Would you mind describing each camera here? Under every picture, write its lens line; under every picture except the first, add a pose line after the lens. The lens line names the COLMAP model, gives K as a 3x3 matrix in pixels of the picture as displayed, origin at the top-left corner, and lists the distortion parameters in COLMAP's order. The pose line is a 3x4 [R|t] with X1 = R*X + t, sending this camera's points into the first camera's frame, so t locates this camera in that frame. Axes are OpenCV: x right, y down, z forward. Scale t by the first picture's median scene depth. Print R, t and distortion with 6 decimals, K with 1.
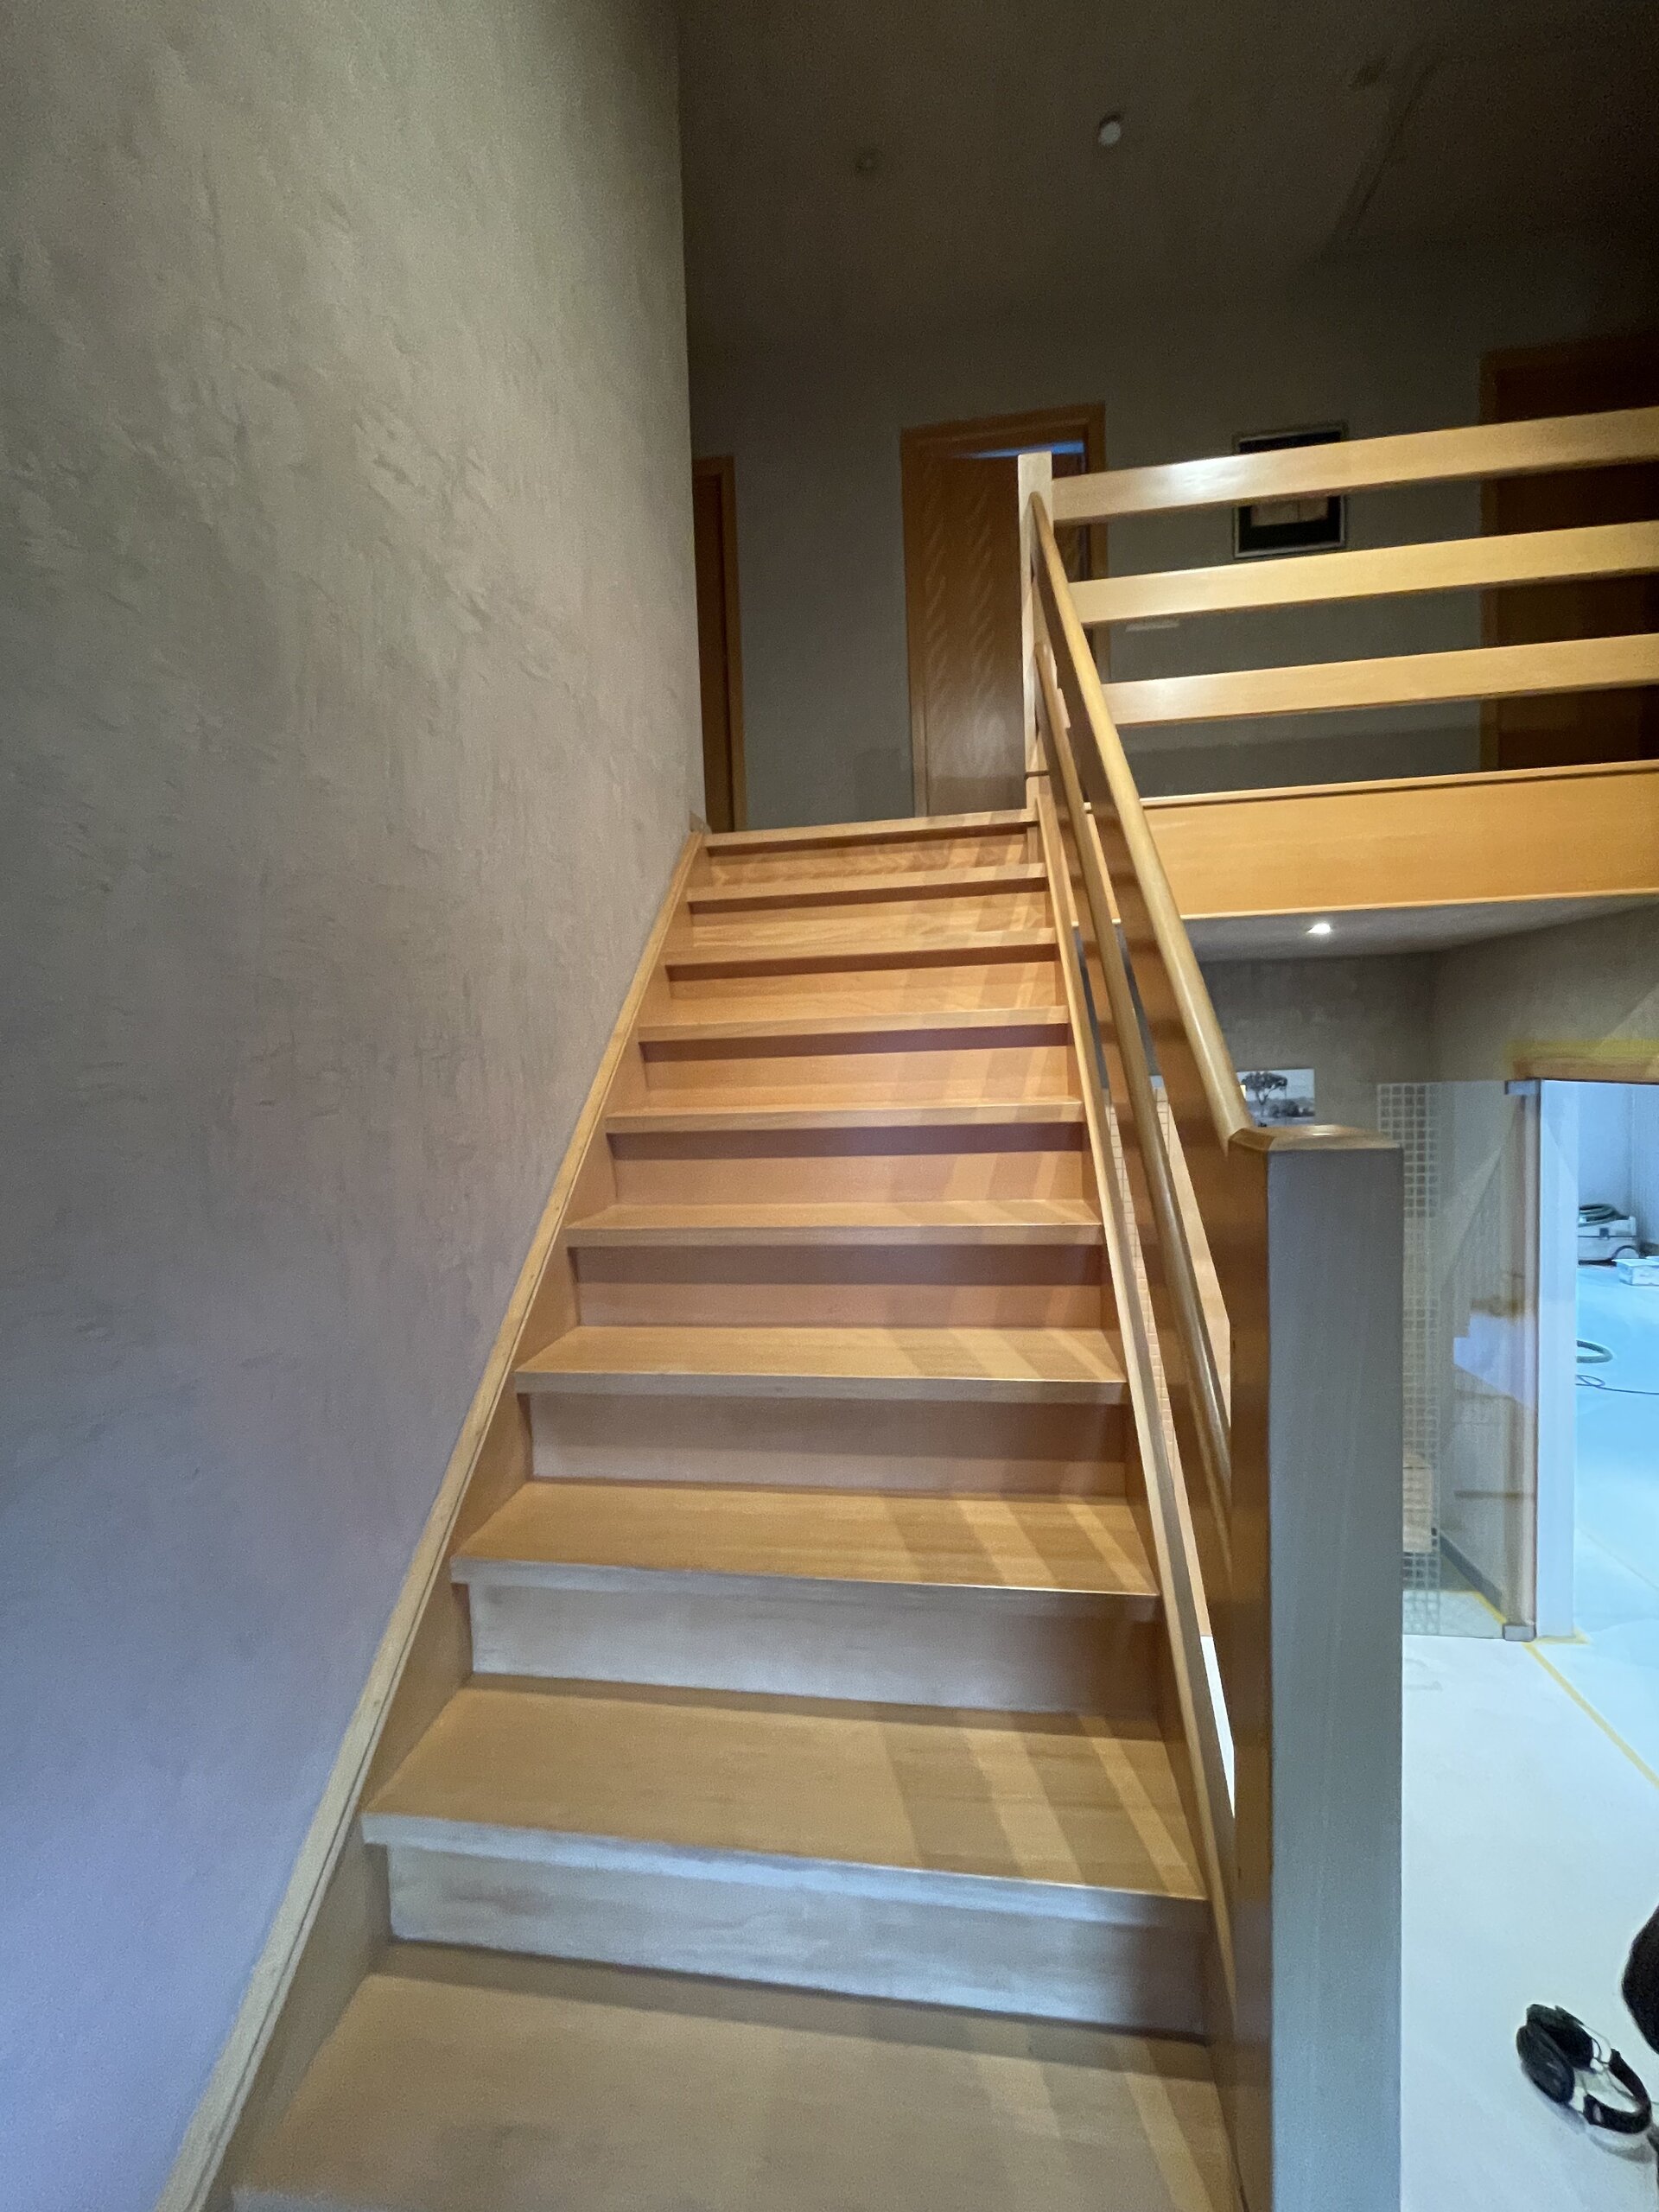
lens RADIAL K [[898.6, 0, 829.5], [0, 898.6, 1106.0], [0, 0, 1]] dist [-0.001095, -0.000245]
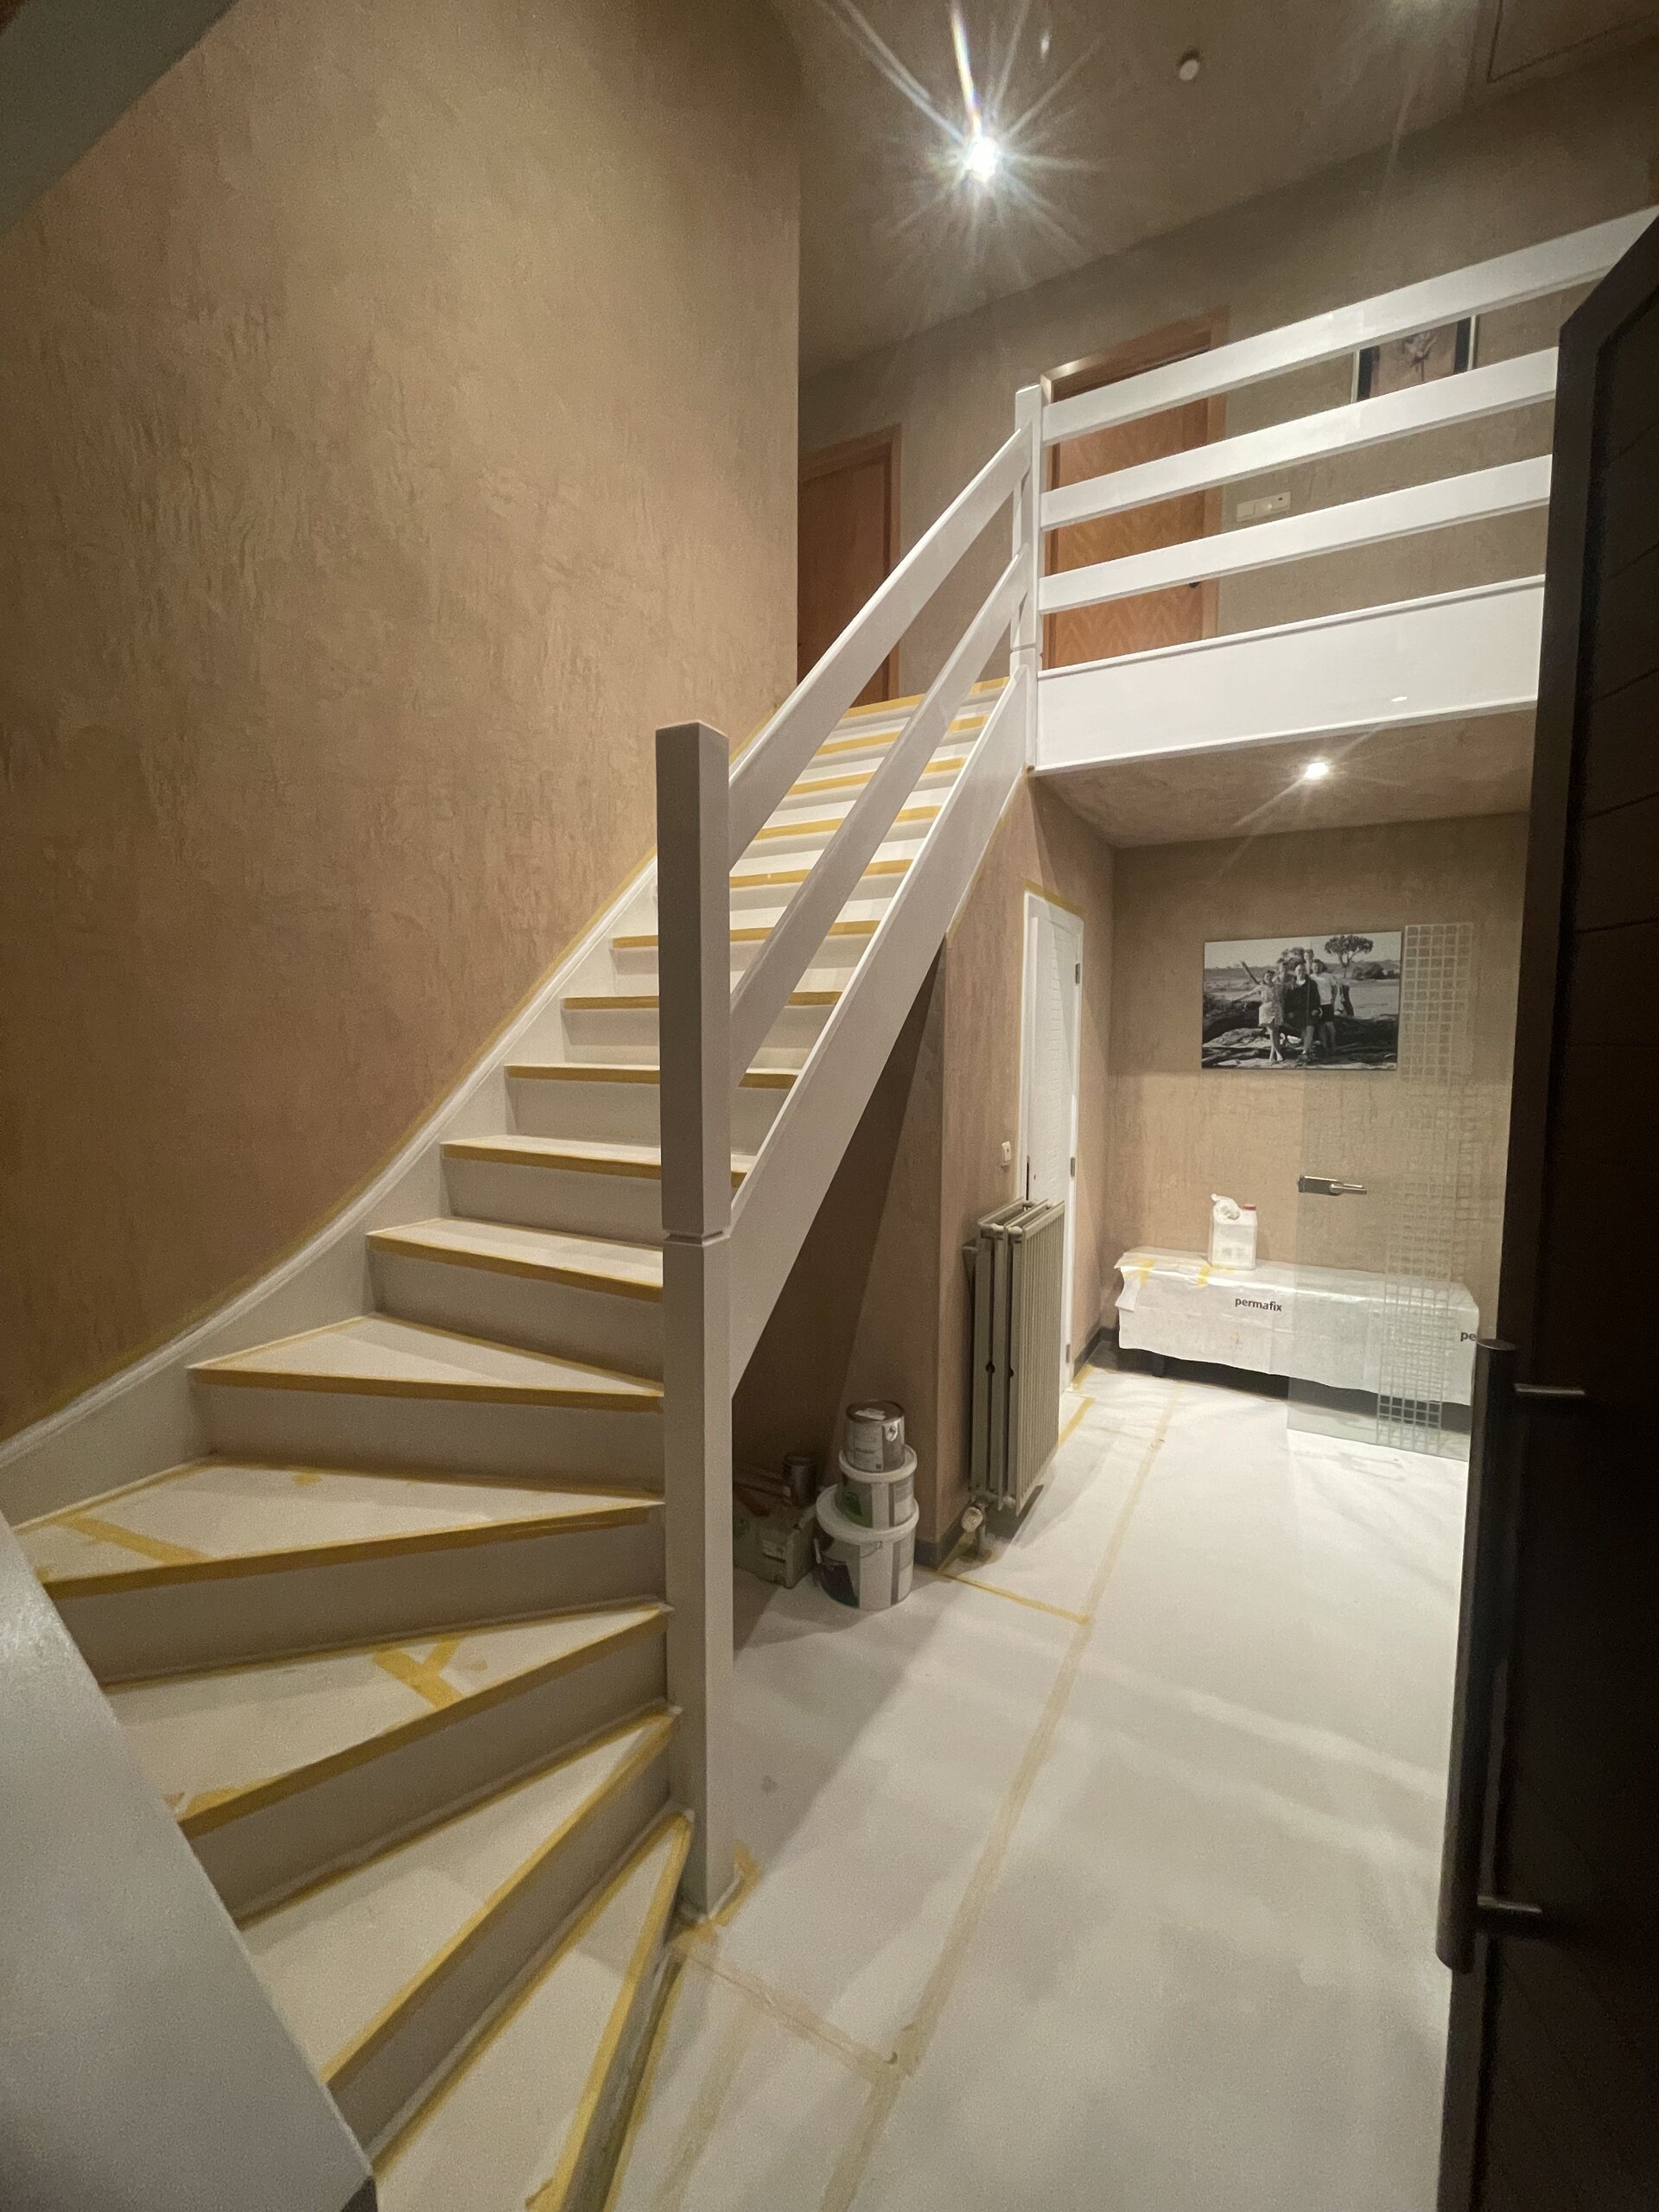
lens RADIAL K [[892.7, 0, 829.5], [0, 892.7, 1106.0], [0, 0, 1]] dist [-0.002564, -0.000127]
pose [[0.935007, 0.069764, -0.347700, 0.464078], [-0.058000, 0.997340, 0.044142, 0.234450], [0.349855, -0.021106, 0.936566, -0.286549]]
